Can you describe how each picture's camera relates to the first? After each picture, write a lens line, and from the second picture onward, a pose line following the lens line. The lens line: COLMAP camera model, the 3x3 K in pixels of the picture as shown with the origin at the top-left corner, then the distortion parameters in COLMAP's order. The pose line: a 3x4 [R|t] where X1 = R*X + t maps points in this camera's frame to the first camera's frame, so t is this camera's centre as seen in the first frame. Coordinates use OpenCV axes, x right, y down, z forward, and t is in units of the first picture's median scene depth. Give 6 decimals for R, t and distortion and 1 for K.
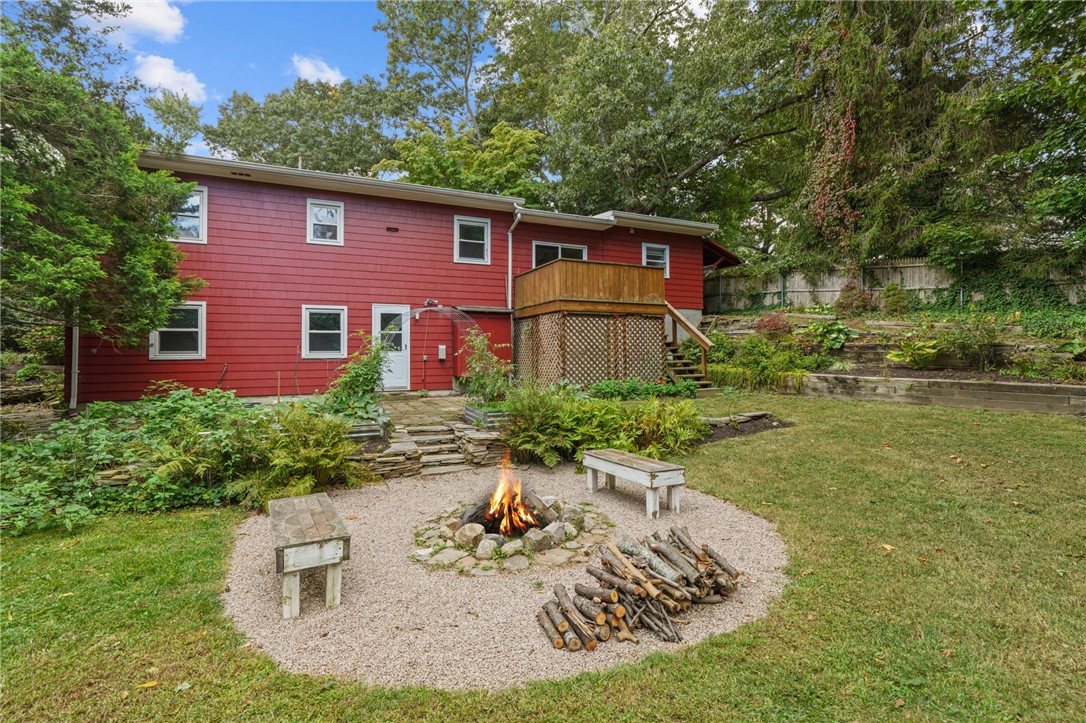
lens RADIAL K [[502.4, 0, 543.0], [0, 502.4, 361.5], [0, 0, 1]] dist [-0.012848, 0.017999]
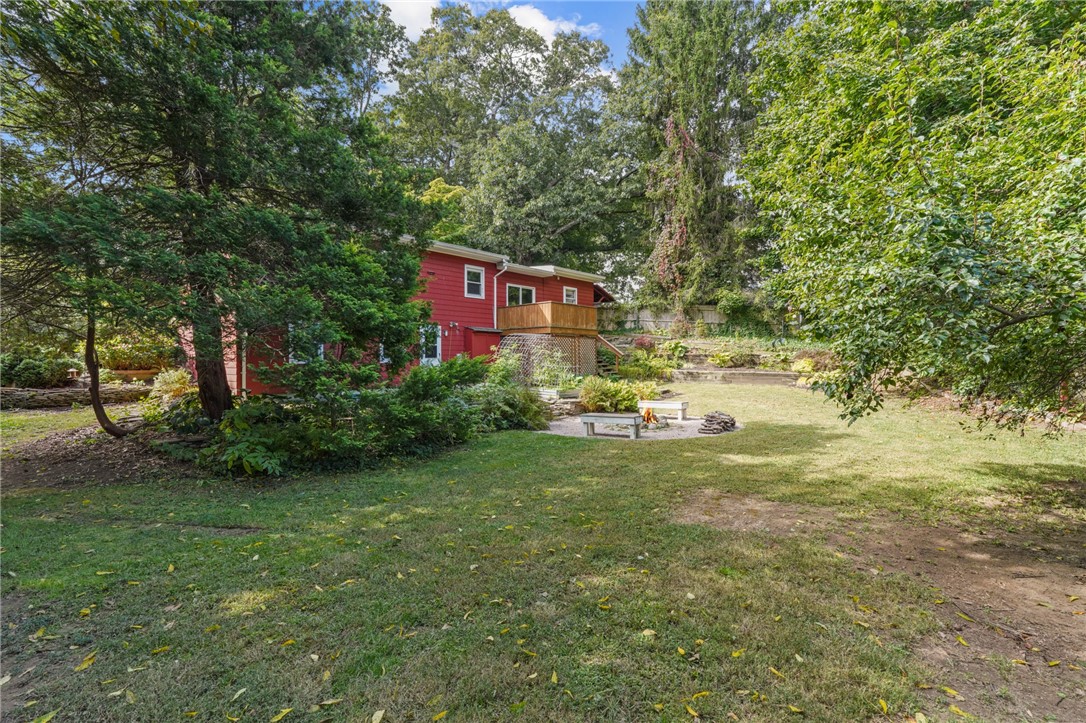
lens RADIAL K [[487.1, 0, 538.0], [0, 487.1, 381.3], [0, 0, 1]] dist [0.001868, 0.000069]
pose [[0.922868, -0.018043, 0.384694, -0.513640], [0.007734, 0.999569, 0.028329, 0.008859], [-0.385039, -0.023169, 0.922609, -0.382961]]
